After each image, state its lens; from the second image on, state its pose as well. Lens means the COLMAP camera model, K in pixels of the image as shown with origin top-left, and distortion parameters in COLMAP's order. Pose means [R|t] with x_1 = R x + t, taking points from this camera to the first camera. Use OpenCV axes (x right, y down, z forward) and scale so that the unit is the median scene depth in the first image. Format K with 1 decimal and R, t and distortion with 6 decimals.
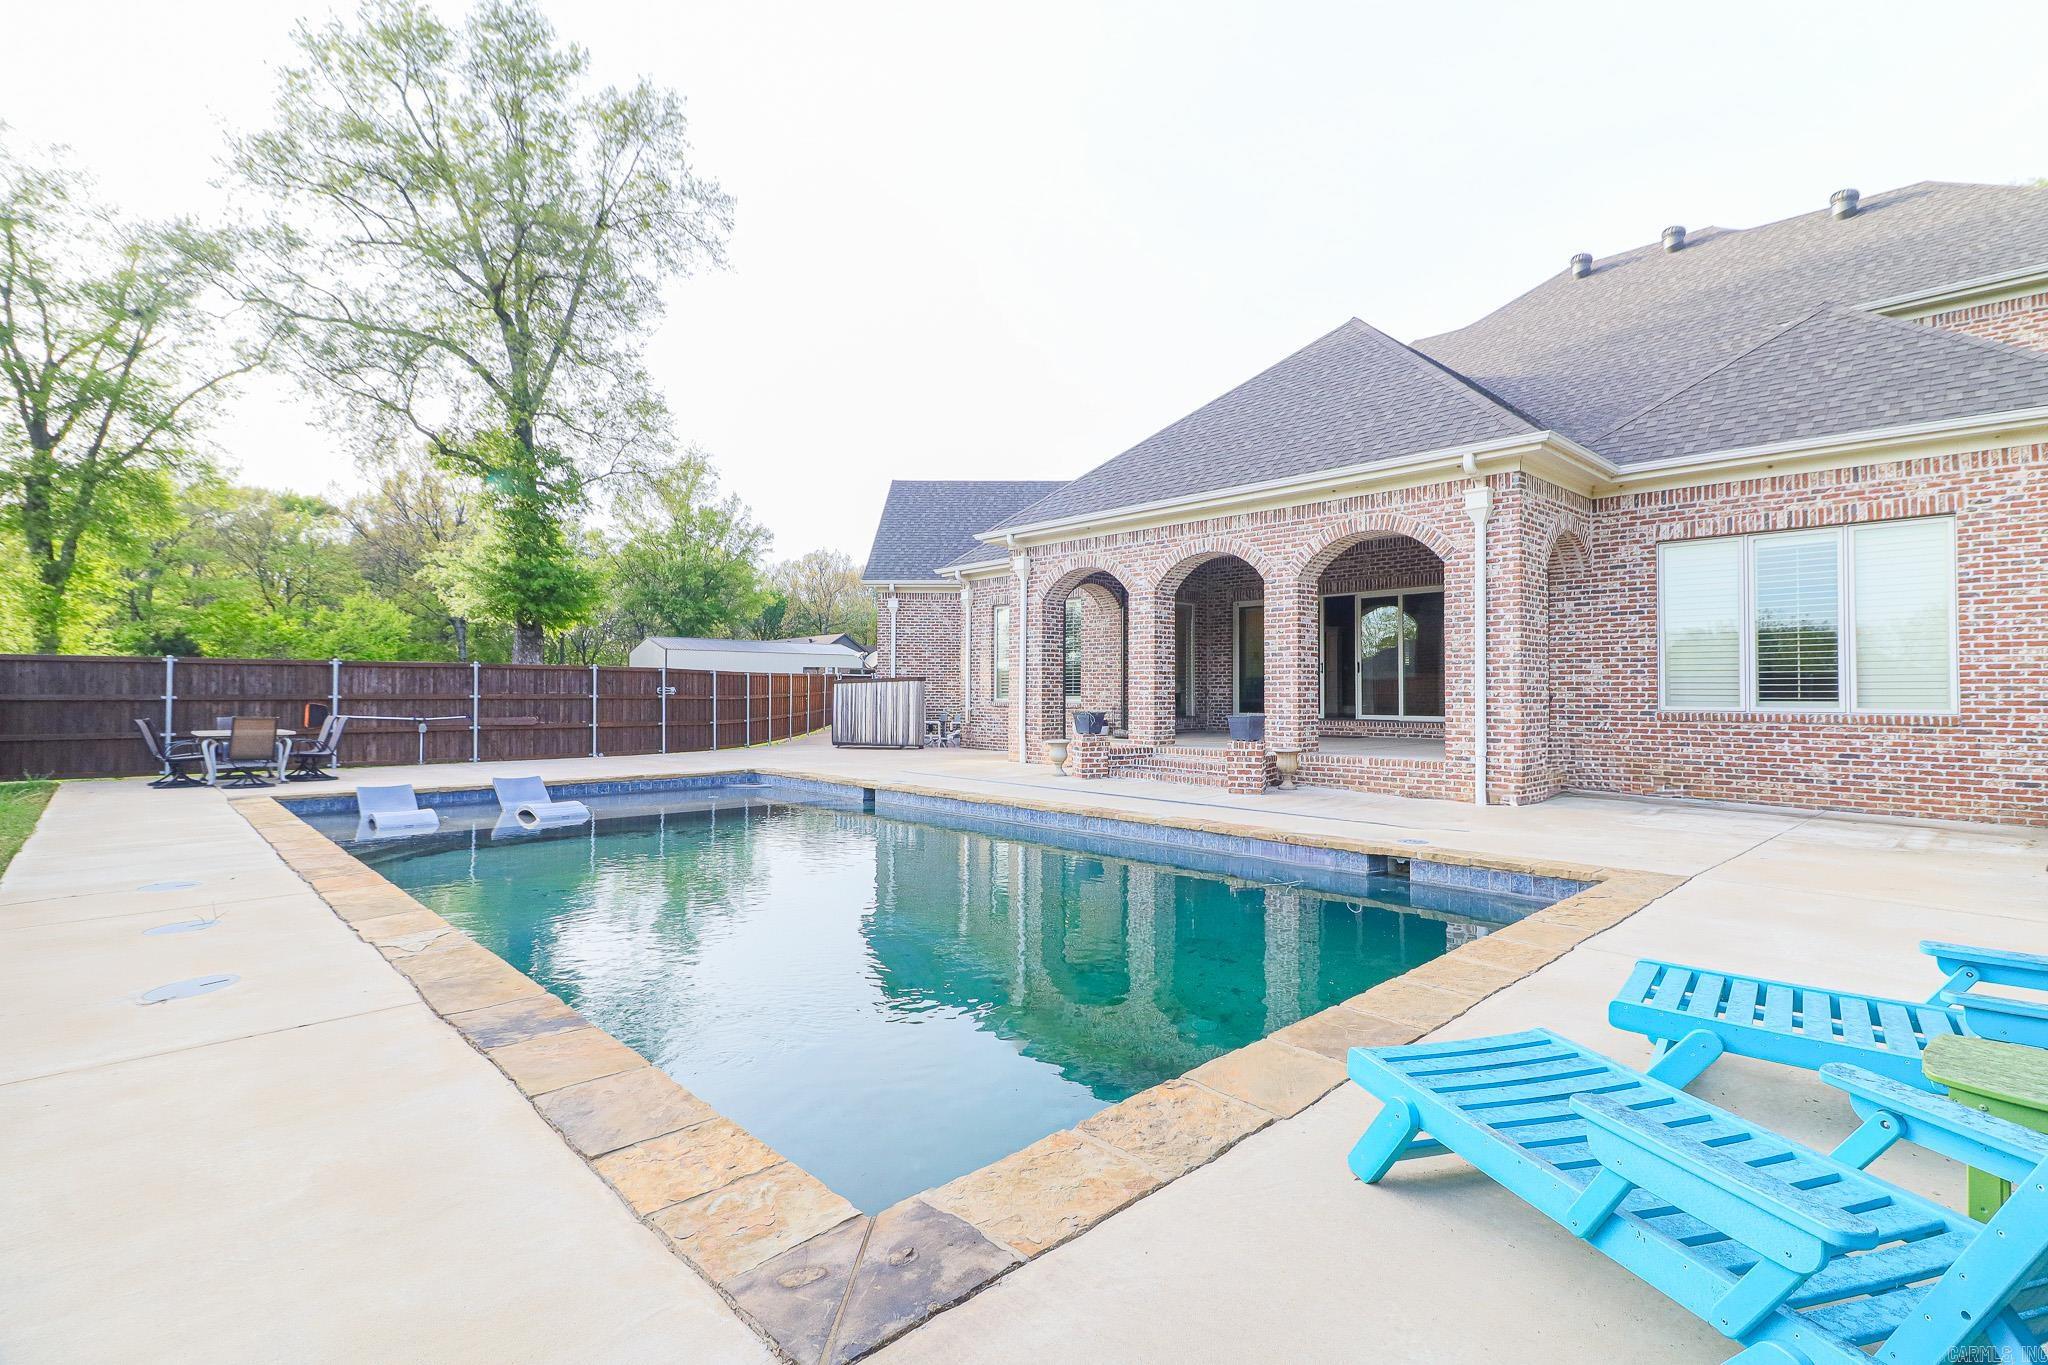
lens RADIAL K [[943.9, 0, 1049.3], [0, 943.9, 665.2], [0, 0, 1]] dist [0.017471, -0.012933]
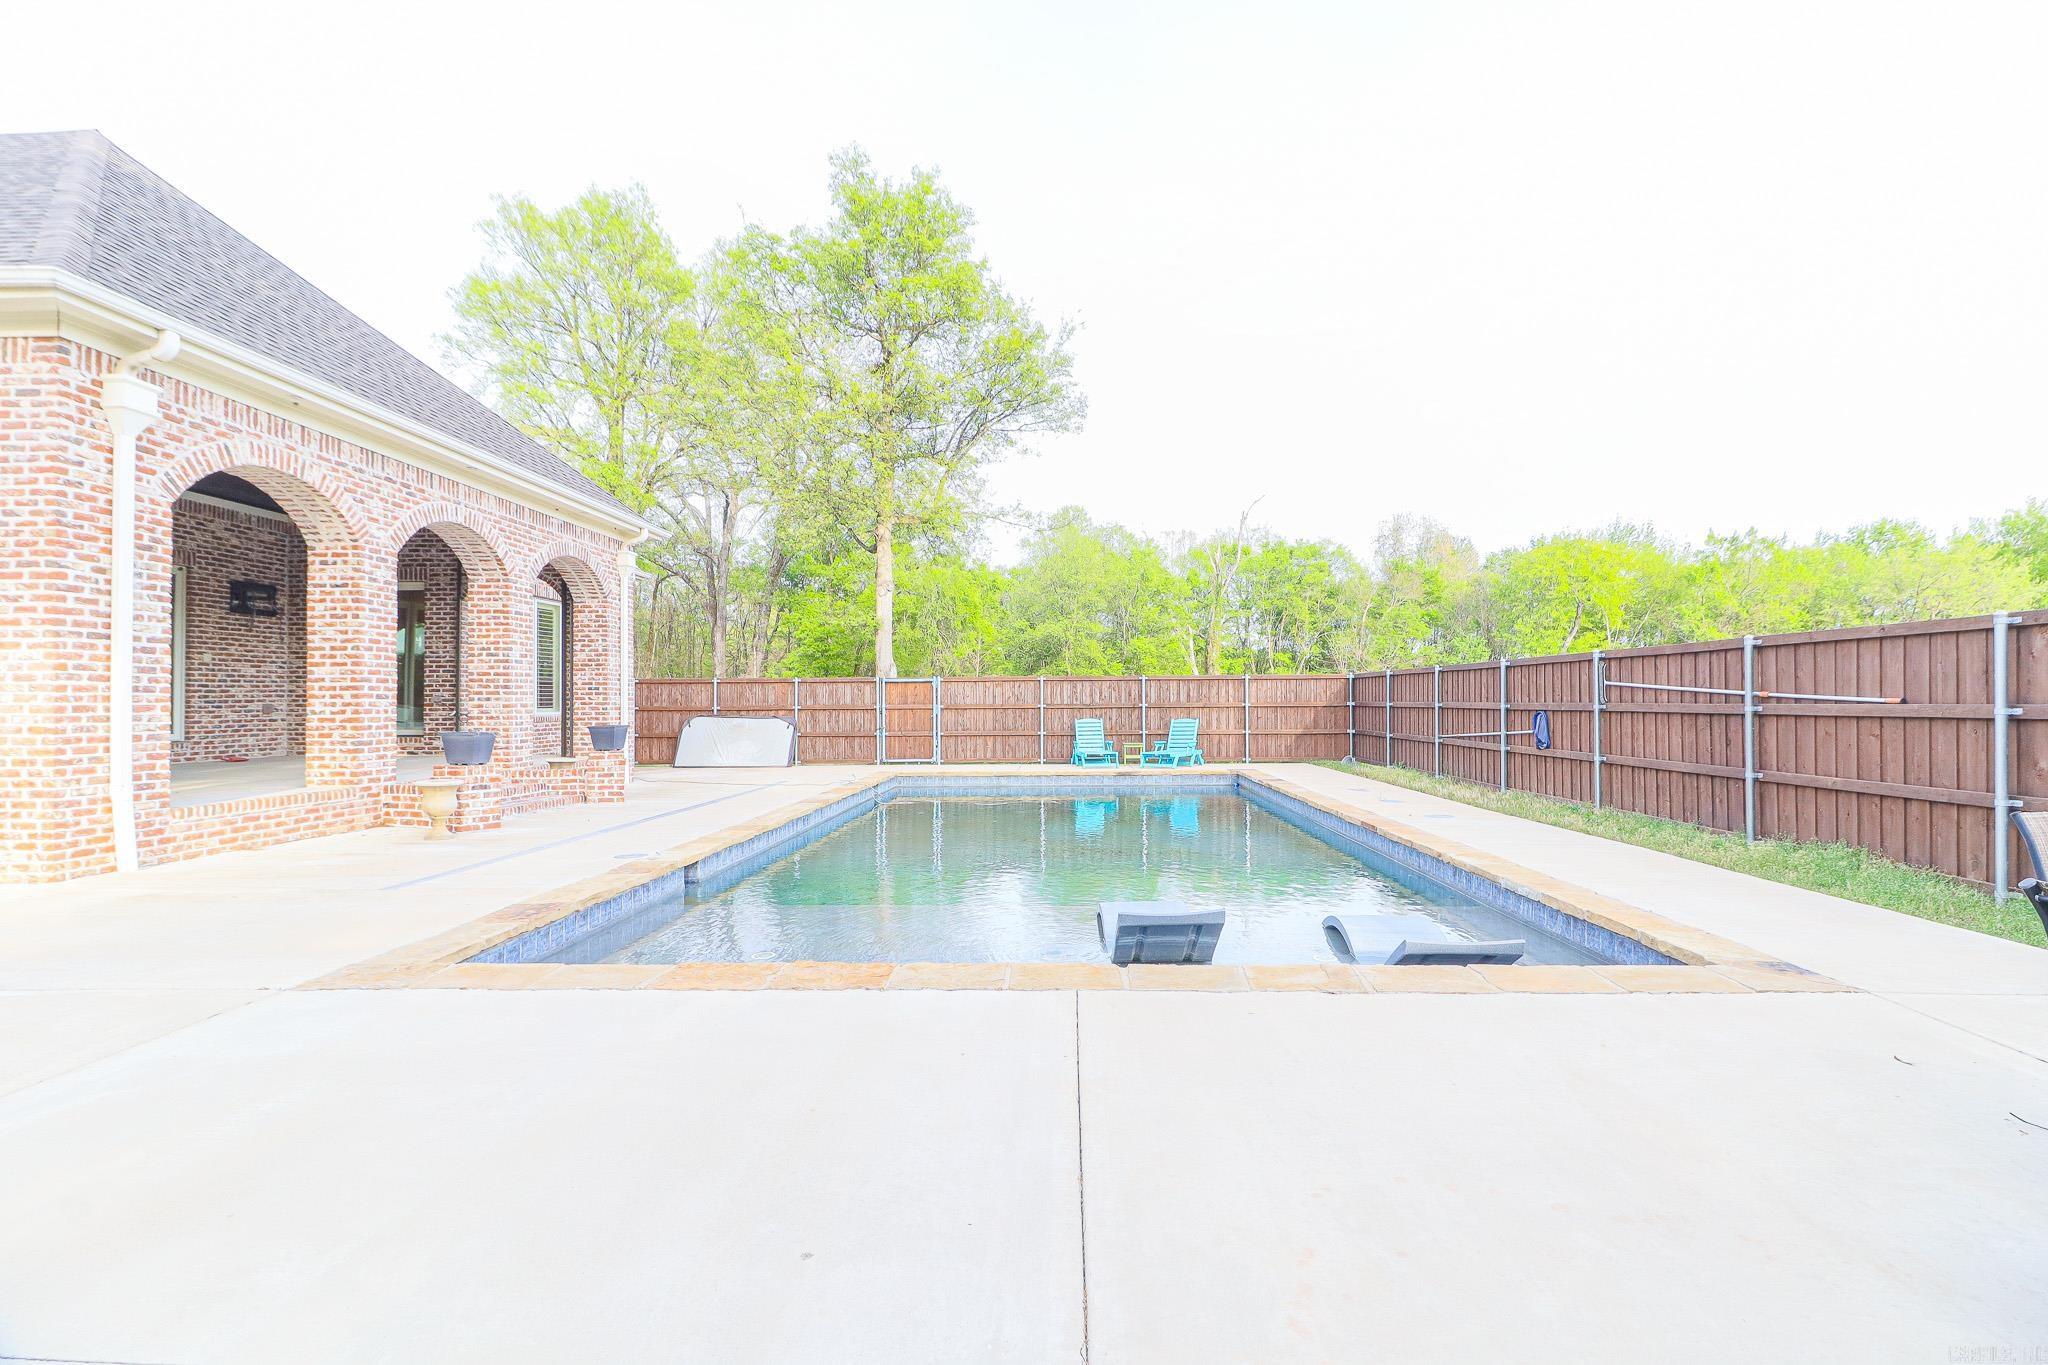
lens RADIAL K [[943.9, 0, 1029.3], [0, 943.9, 693.2], [0, 0, 1]] dist [0.017471, -0.012933]
pose [[-0.683915, 0.007269, 0.729526, -0.750917], [-0.020239, 0.999377, -0.028931, 0.034881], [-0.729281, -0.034551, -0.683341, 1.222486]]
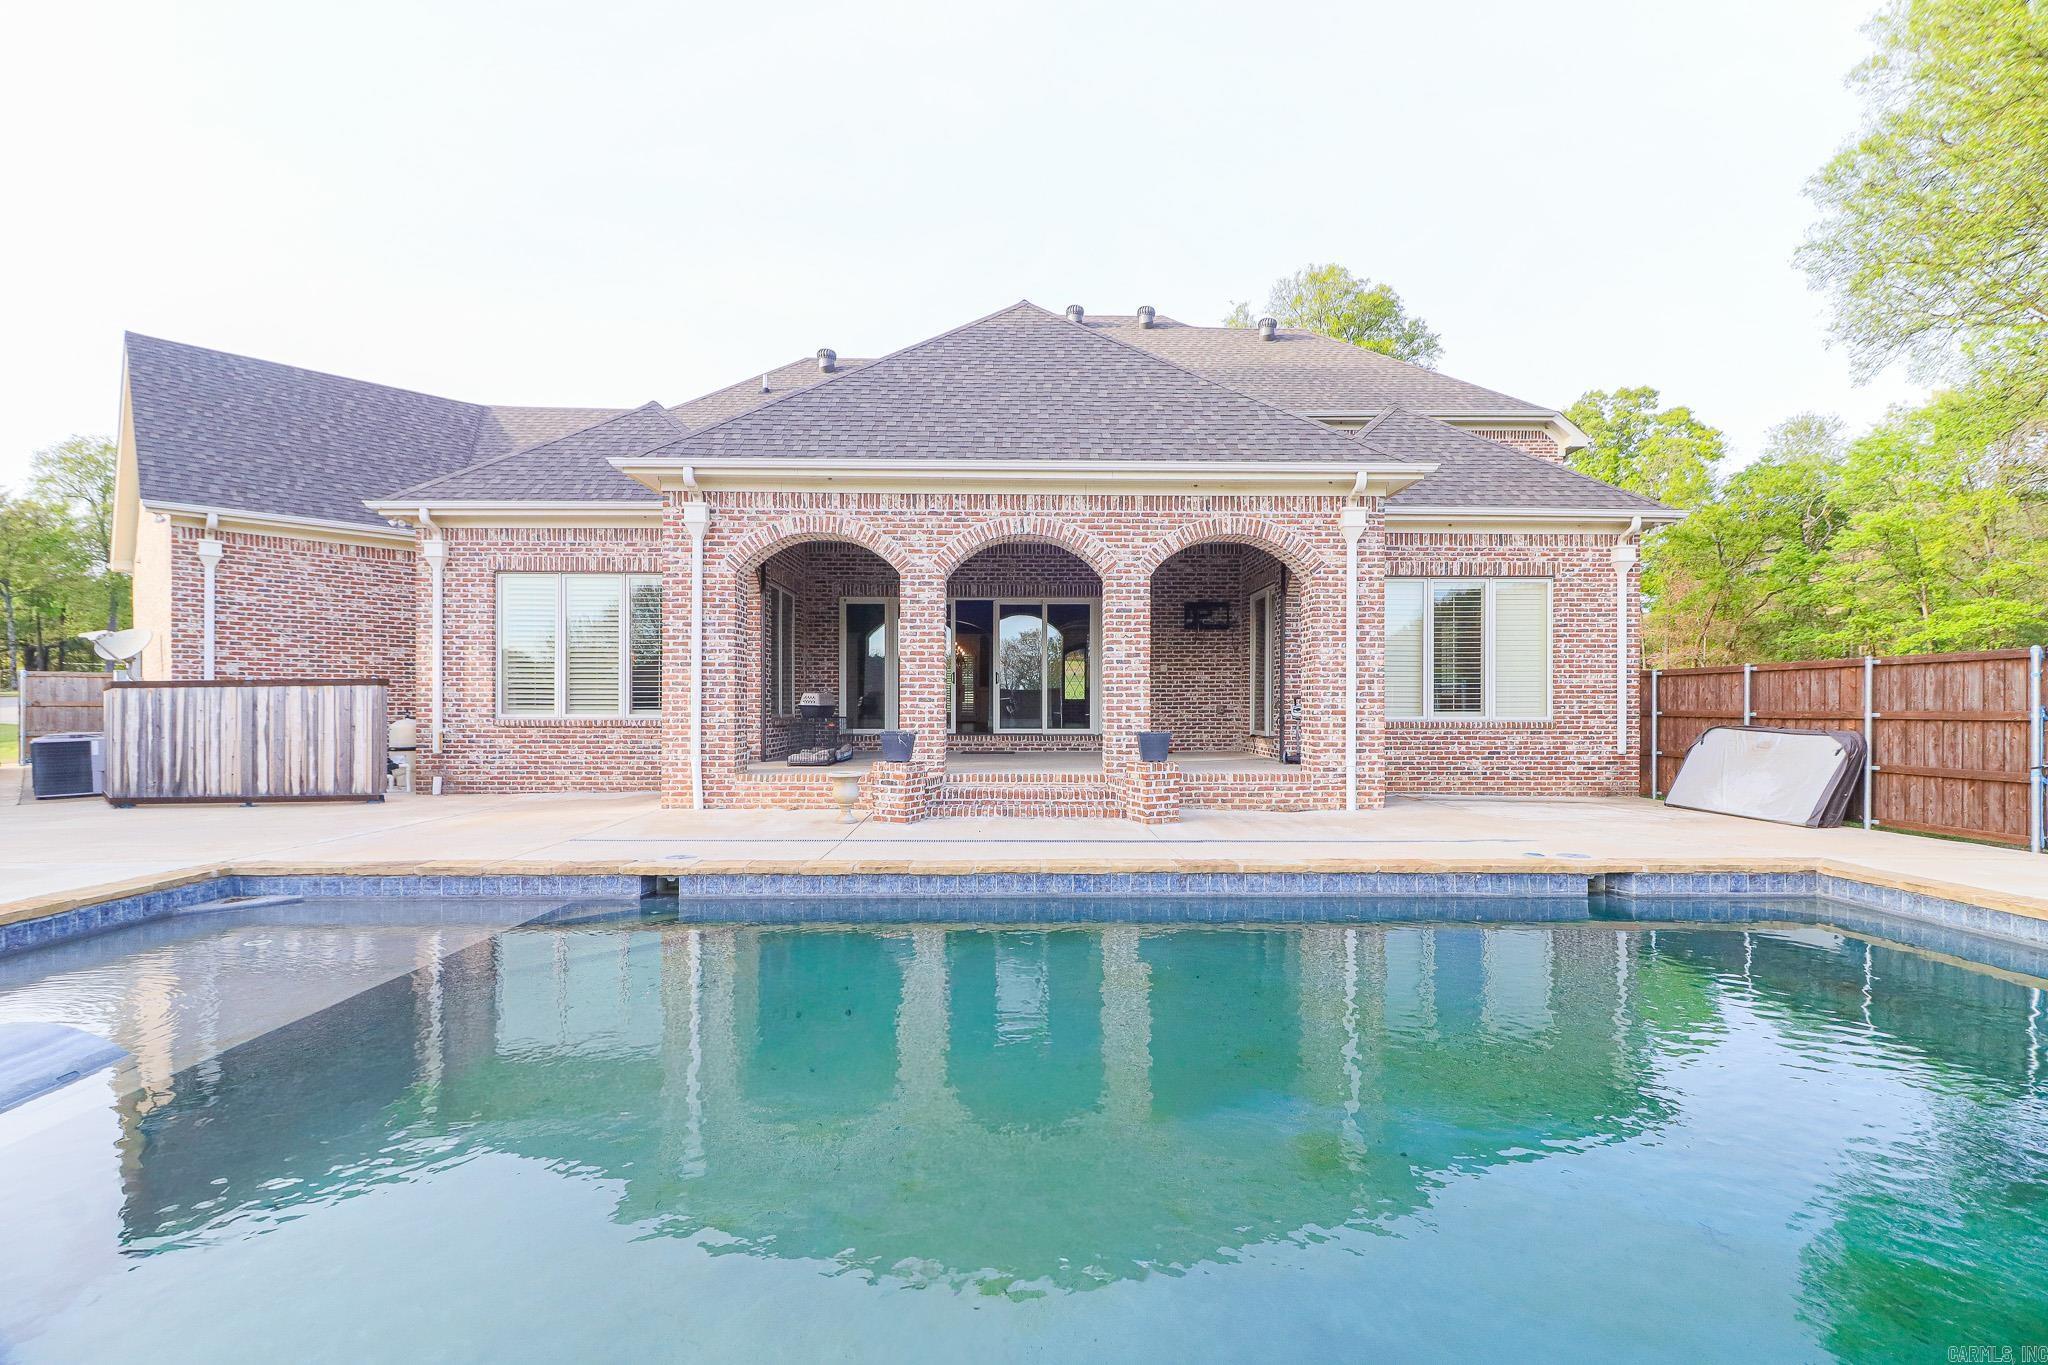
lens RADIAL K [[943.9, 0, 1036.4], [0, 943.9, 702.0], [0, 0, 1]] dist [0.017471, -0.012933]
pose [[0.686599, 0.001311, 0.727035, -0.435363], [-0.020931, 0.999620, 0.017965, 0.011489], [-0.726735, -0.027552, 0.686365, 0.439443]]
